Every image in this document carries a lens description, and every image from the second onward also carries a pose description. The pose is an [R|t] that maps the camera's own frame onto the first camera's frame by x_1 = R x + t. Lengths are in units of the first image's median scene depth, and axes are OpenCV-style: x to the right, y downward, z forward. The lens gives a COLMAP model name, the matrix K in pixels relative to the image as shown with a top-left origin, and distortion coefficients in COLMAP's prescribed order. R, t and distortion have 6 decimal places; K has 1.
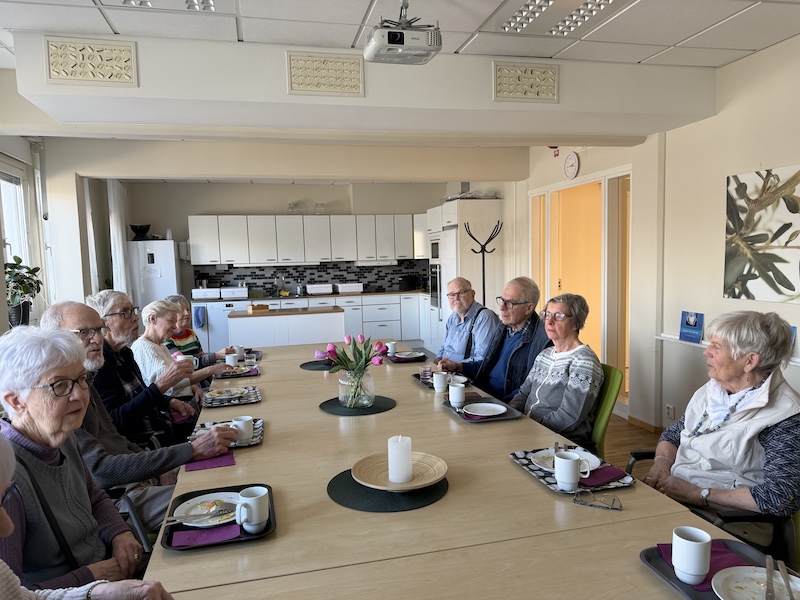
lens RADIAL K [[571.1, 0, 401.7], [0, 571.1, 322.8], [0, 0, 1]] dist [0.100719, -0.087872]
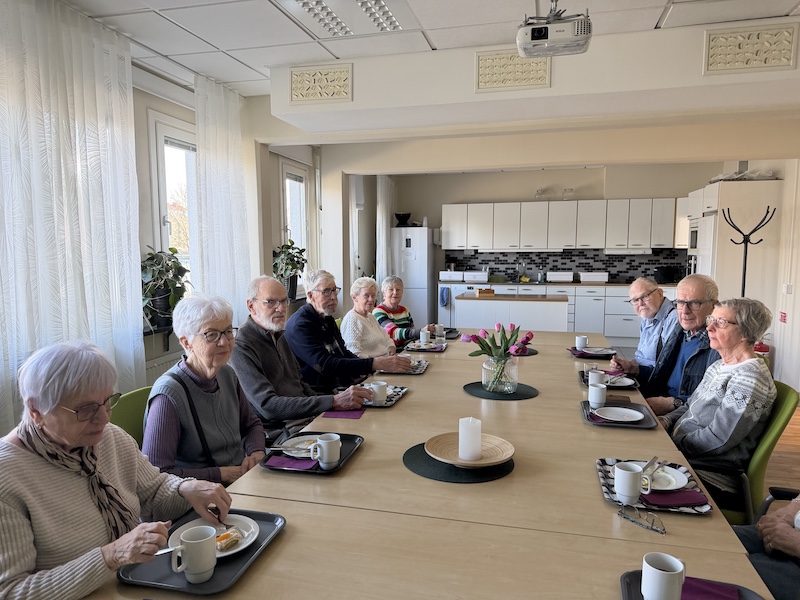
lens RADIAL K [[571.1, 0, 401.7], [0, 571.1, 322.8], [0, 0, 1]] dist [0.100719, -0.087872]
pose [[0.884967, 0.090561, -0.456763, 0.193744], [-0.078219, 0.995879, 0.045904, -0.011181], [0.459038, -0.004896, 0.888403, -0.009257]]
